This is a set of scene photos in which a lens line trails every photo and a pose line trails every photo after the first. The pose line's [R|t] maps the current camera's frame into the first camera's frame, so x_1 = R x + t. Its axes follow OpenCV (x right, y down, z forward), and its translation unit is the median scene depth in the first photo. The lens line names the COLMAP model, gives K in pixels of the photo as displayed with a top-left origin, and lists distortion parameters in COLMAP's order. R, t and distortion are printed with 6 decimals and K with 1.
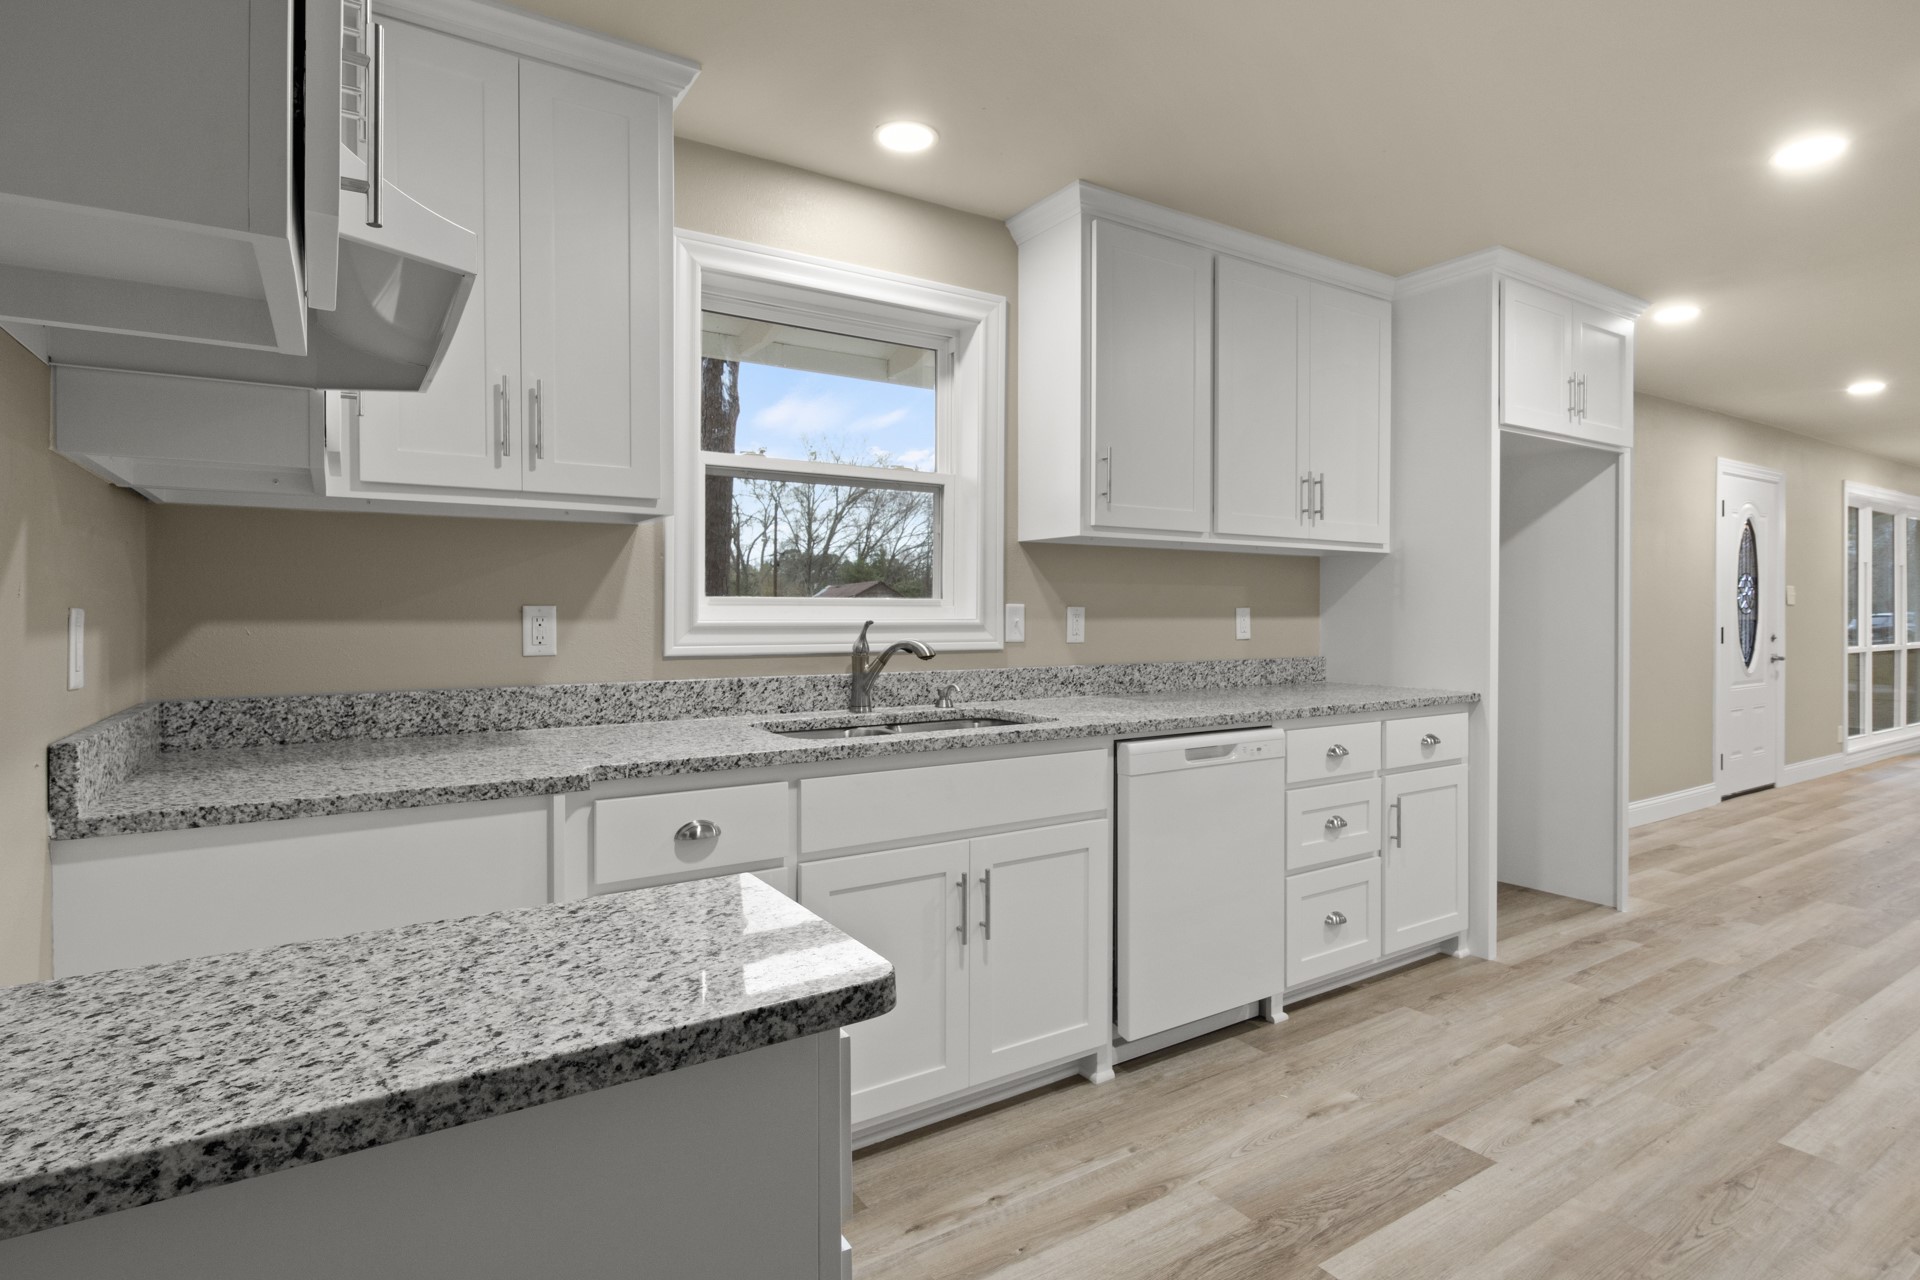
lens RADIAL K [[966.6, 0, 957.0], [0, 966.6, 620.5], [0, 0, 1]] dist [0.001247, -0.005127]
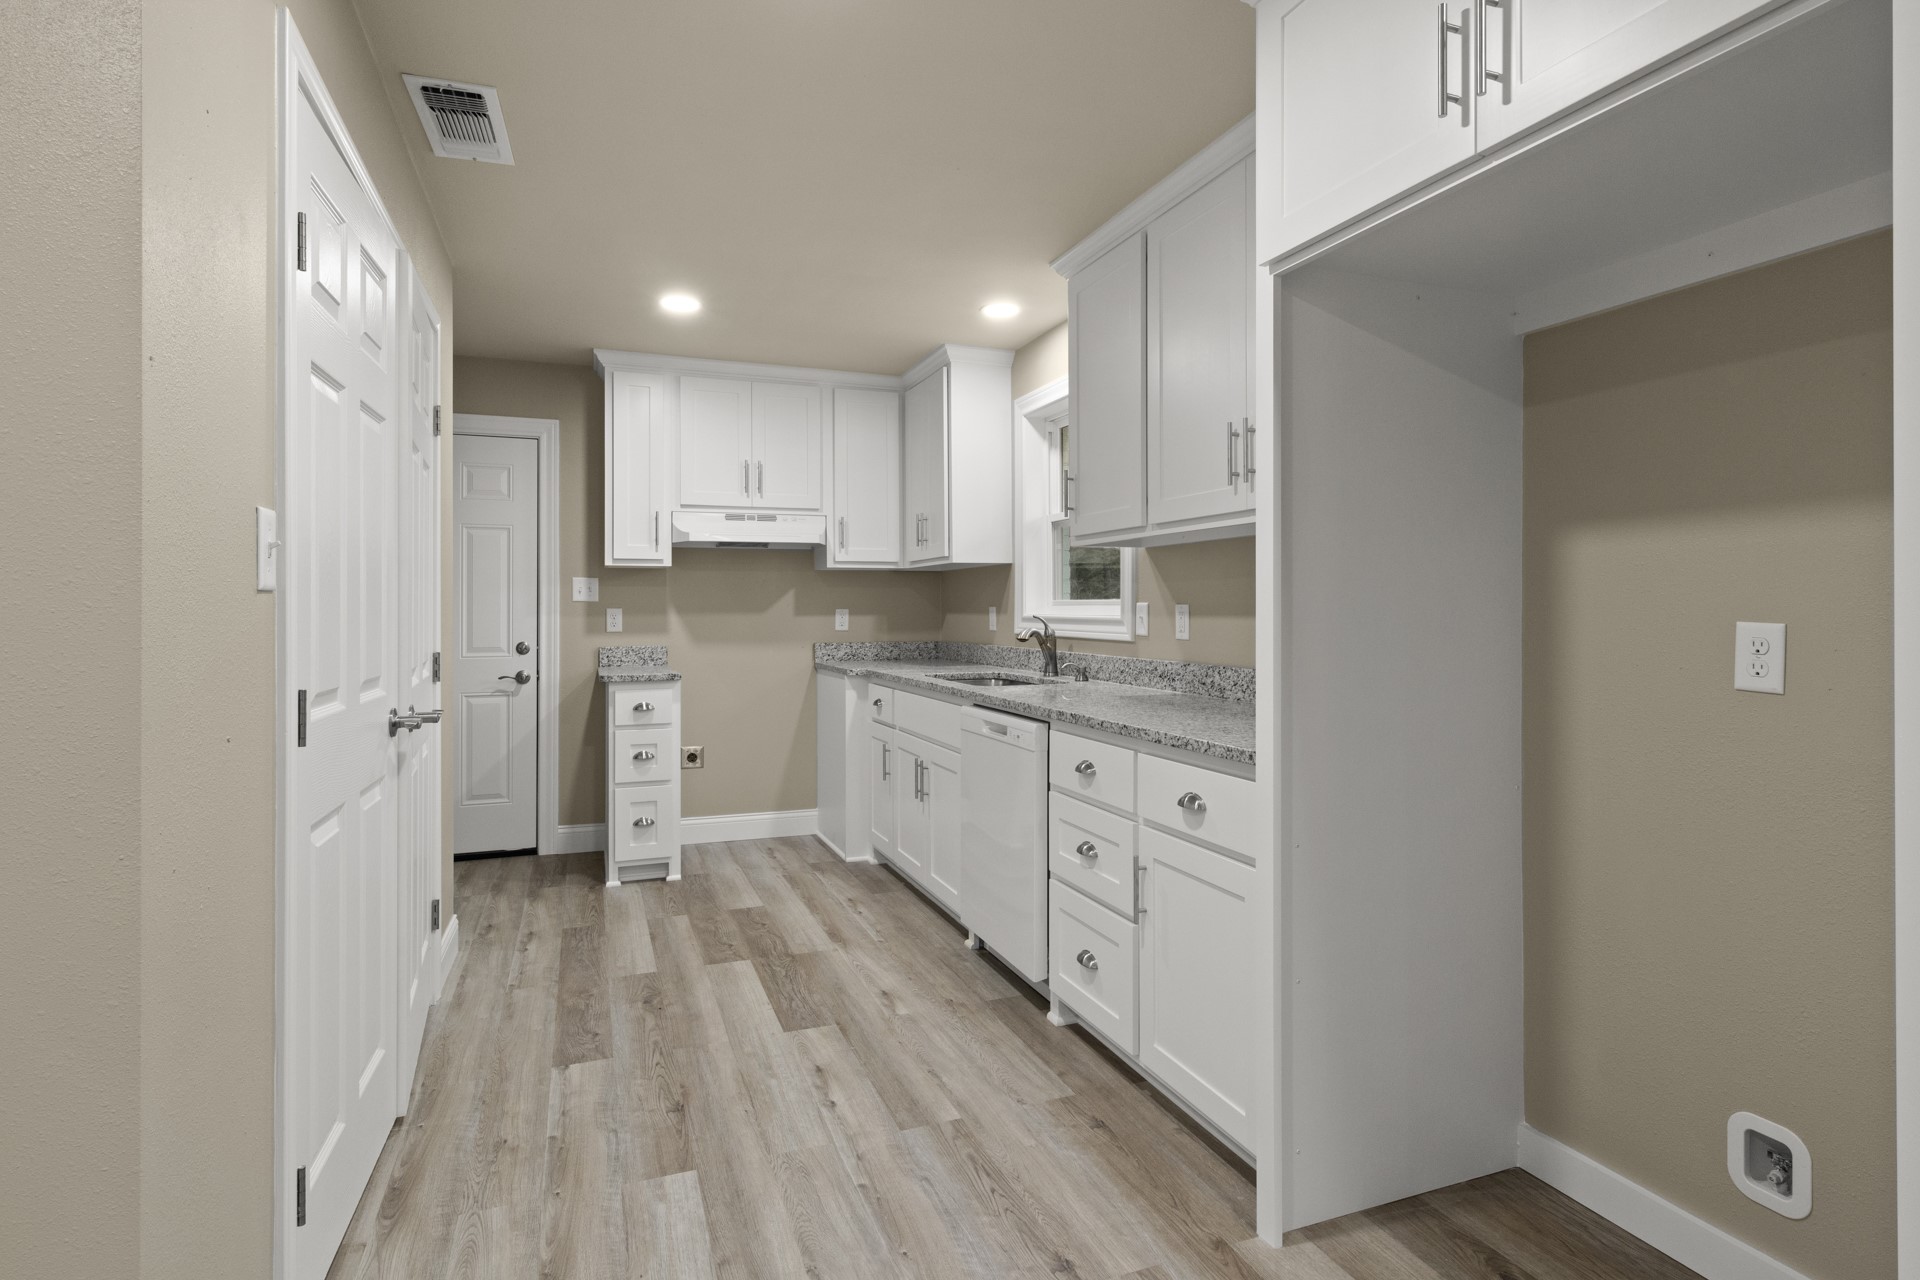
lens RADIAL K [[970.0, 0, 960.4], [0, 970.0, 602.6], [0, 0, 1]] dist [0.004980, 0.000856]
pose [[-0.200103, -0.006422, -0.979754, 1.337640], [-0.007163, 0.999961, -0.005092, -0.010260], [0.979749, 0.006000, -0.200141, 1.108528]]
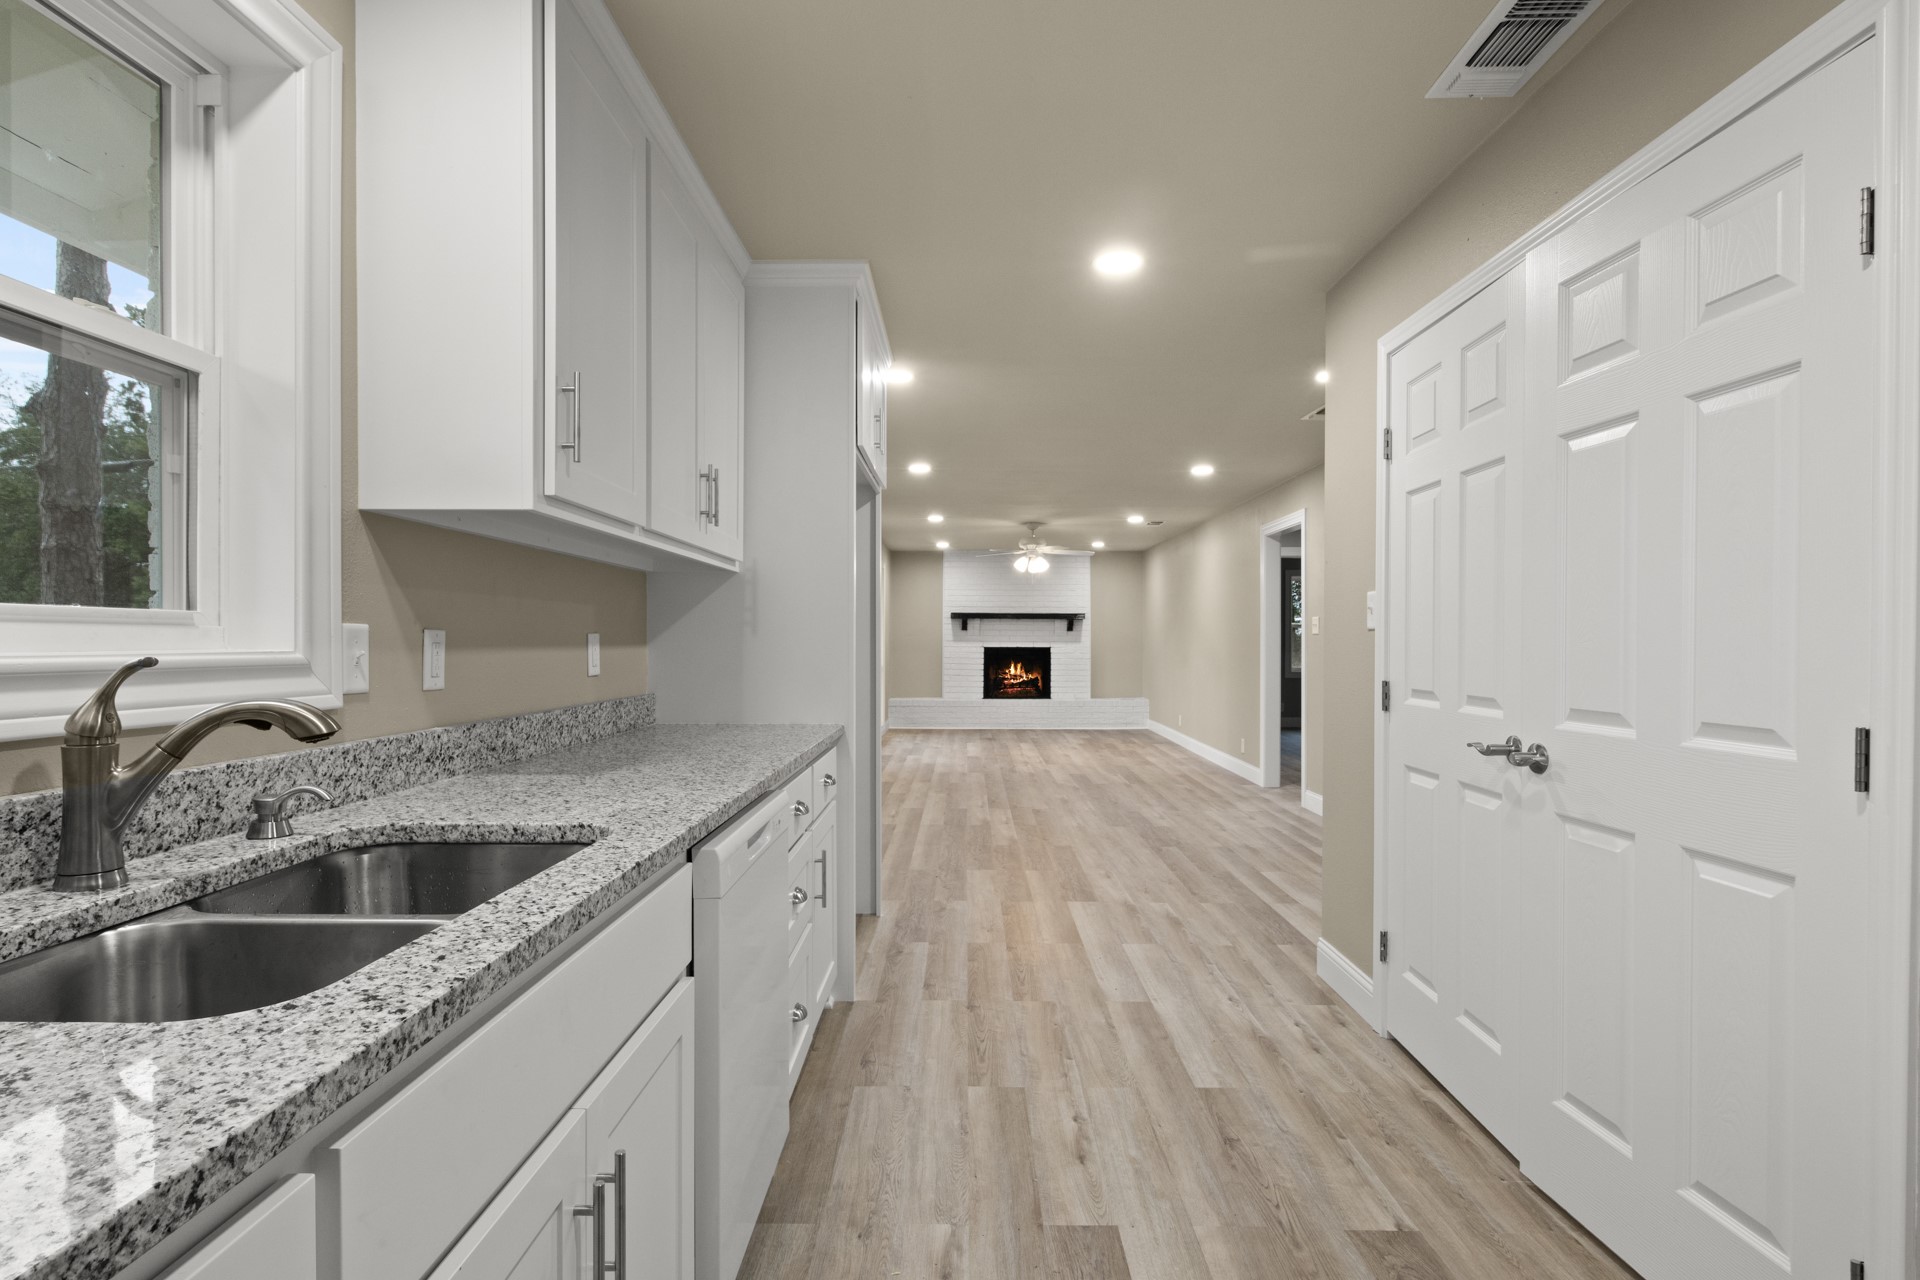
lens RADIAL K [[962.5, 0, 956.0], [0, 962.5, 650.1], [0, 0, 1]] dist [0.003739, 0.000227]
pose [[0.548446, -0.007701, 0.836150, -0.226194], [0.007409, 0.999963, 0.004350, -0.001841], [-0.836153, 0.003809, 0.548483, 0.457071]]
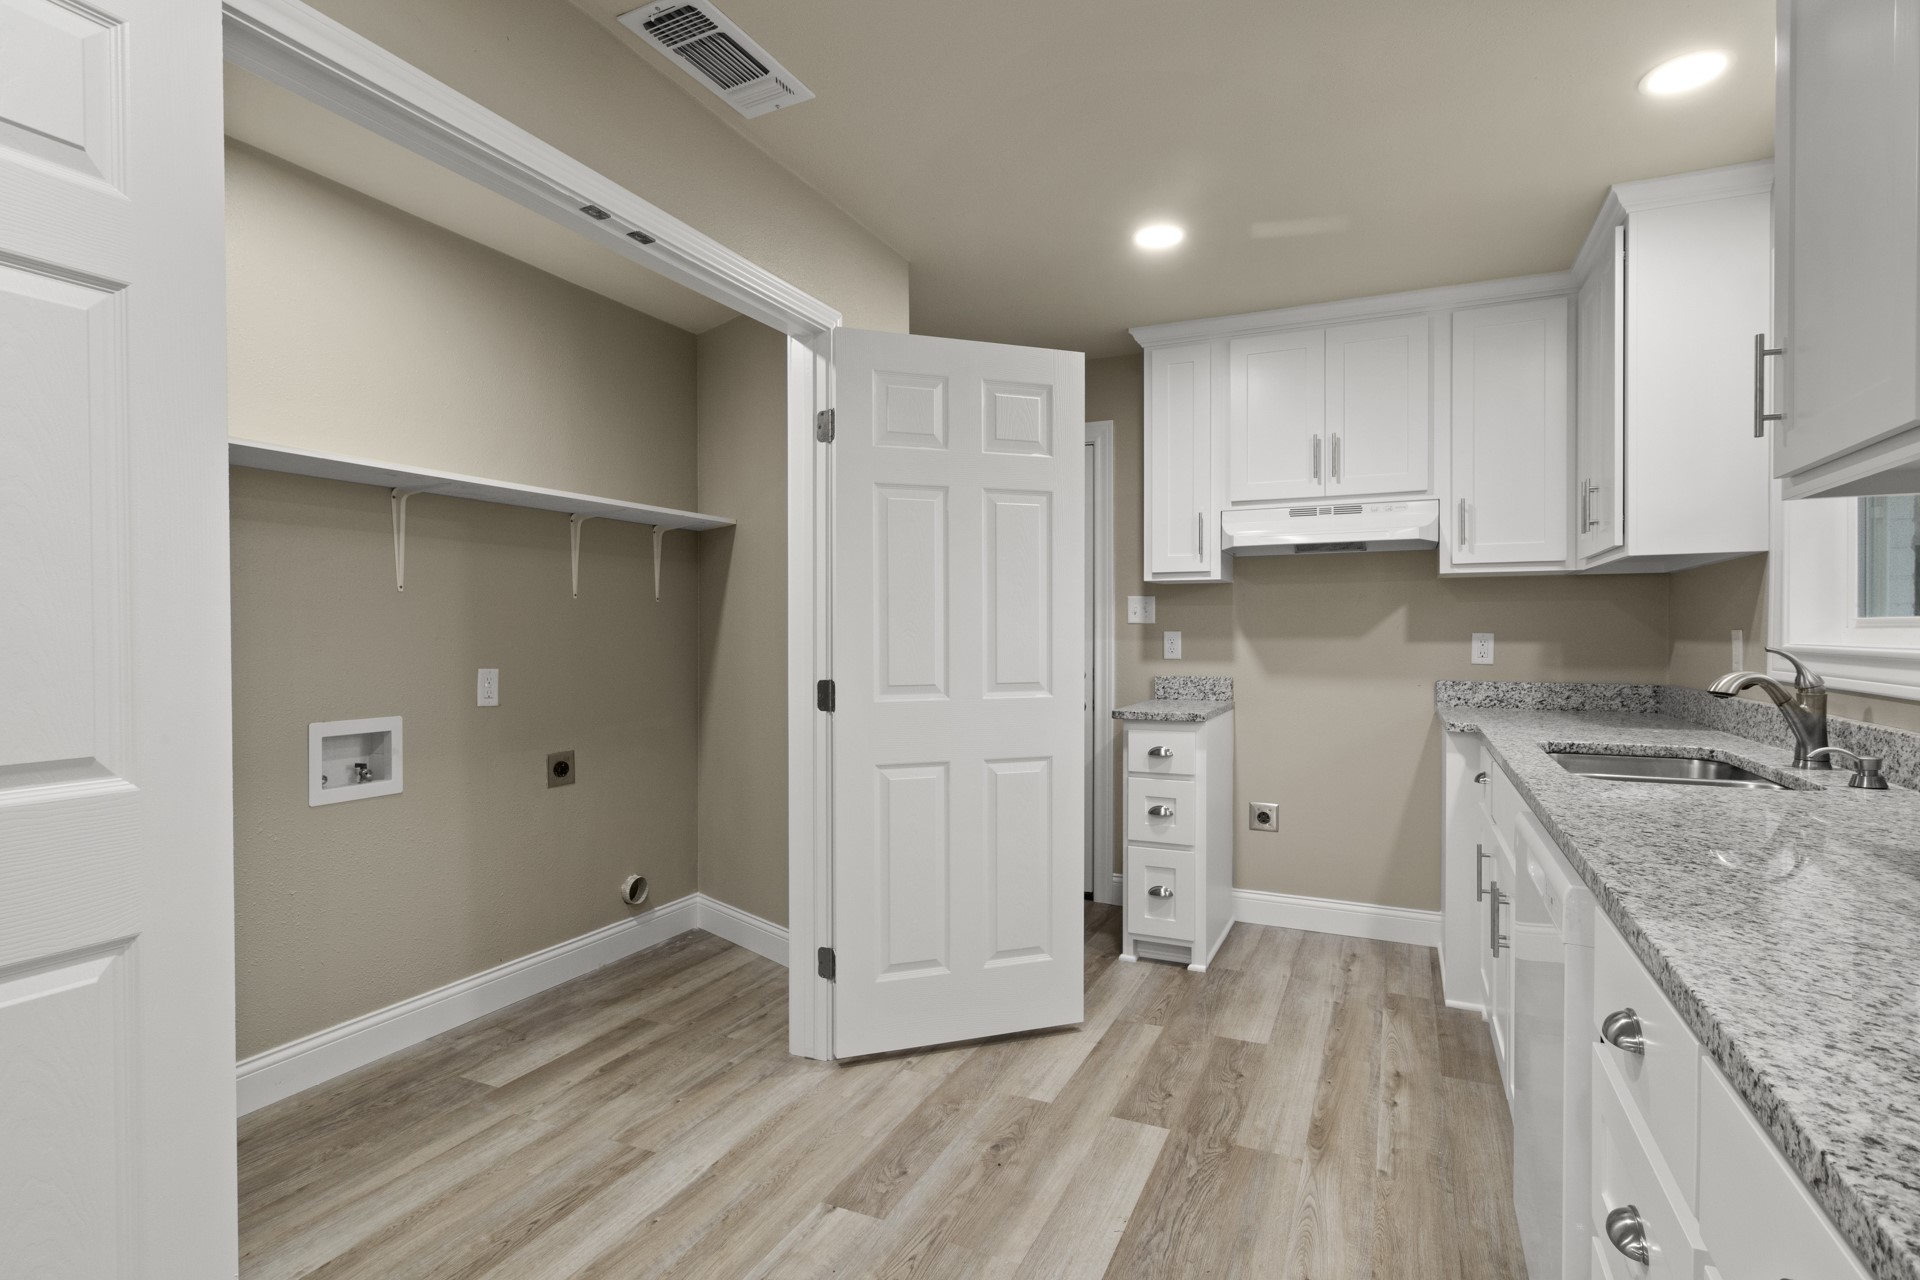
lens RADIAL K [[956.3, 0, 960.0], [0, 956.3, 640.0], [0, 0, 1]] dist [0.002819, 0.000518]
pose [[-0.841236, 0.003471, -0.540658, 0.826115], [-0.006179, 0.999852, 0.016034, -0.012679], [0.540633, 0.016829, -0.841090, 1.210073]]
